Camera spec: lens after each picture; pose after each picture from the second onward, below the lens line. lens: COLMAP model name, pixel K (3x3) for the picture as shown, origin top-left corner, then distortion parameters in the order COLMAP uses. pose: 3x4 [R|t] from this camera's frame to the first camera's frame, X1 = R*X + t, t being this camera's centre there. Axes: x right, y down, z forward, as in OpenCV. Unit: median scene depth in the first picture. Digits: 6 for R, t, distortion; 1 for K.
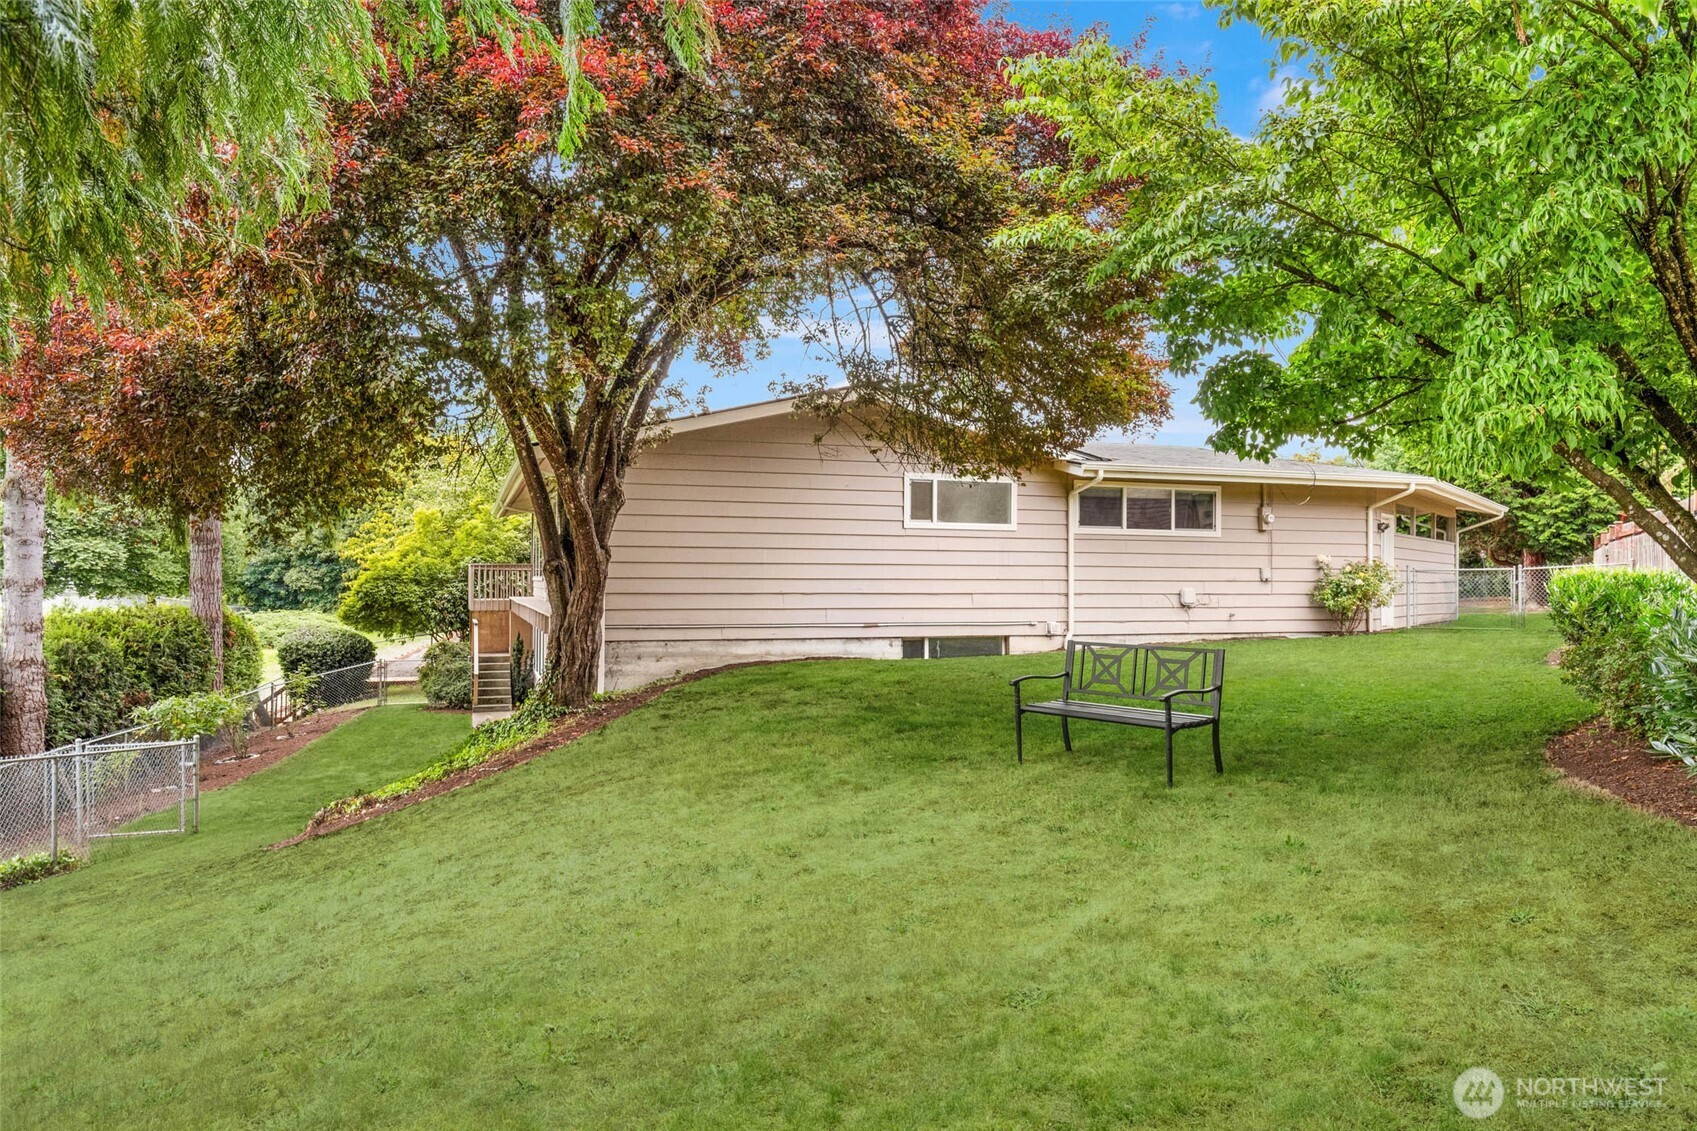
lens RADIAL K [[1182.7, 0, 849.4], [0, 1182.7, 567.7], [0, 0, 1]] dist [0.001730, 0.000323]
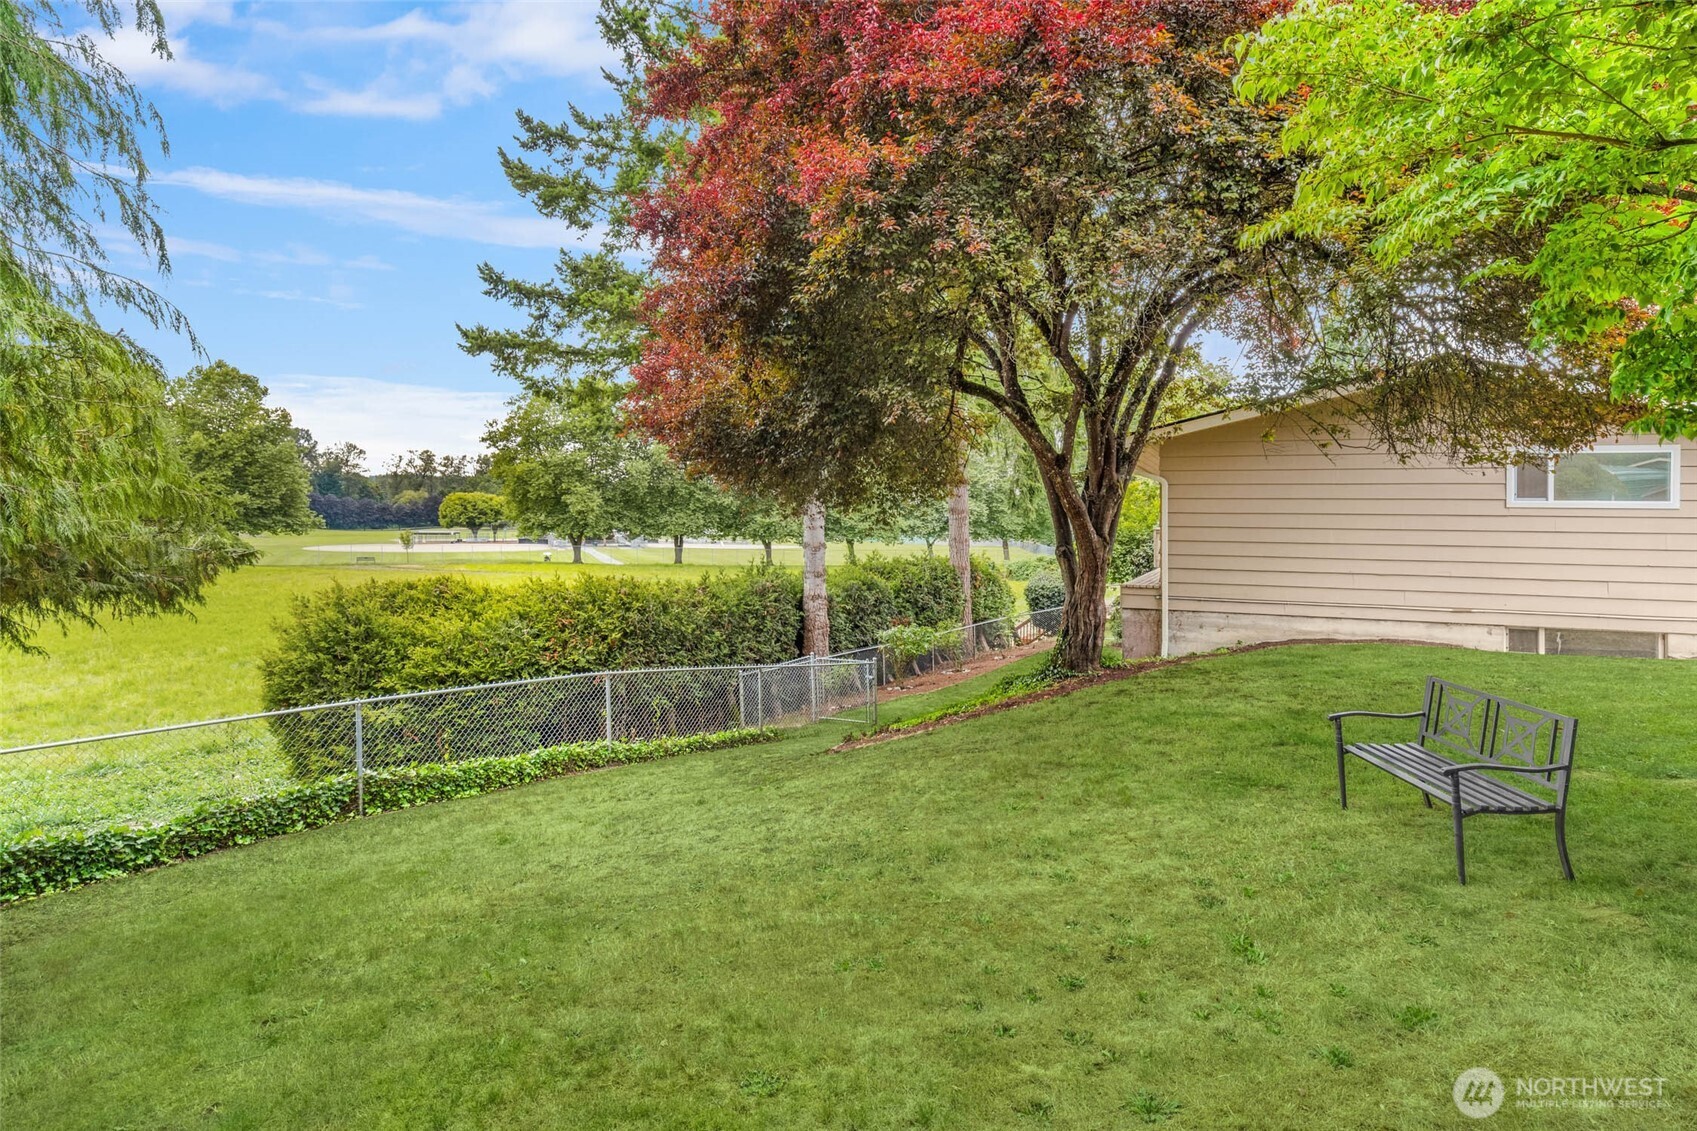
lens RADIAL K [[961.6, 0, 848.4], [0, 961.6, 558.2], [0, 0, 1]] dist [0.000811, 0.000305]
pose [[0.740456, 0.033138, -0.671287, 0.169334], [-0.003104, 0.998942, 0.045889, -0.026800], [0.672097, -0.031895, 0.739776, 0.106768]]
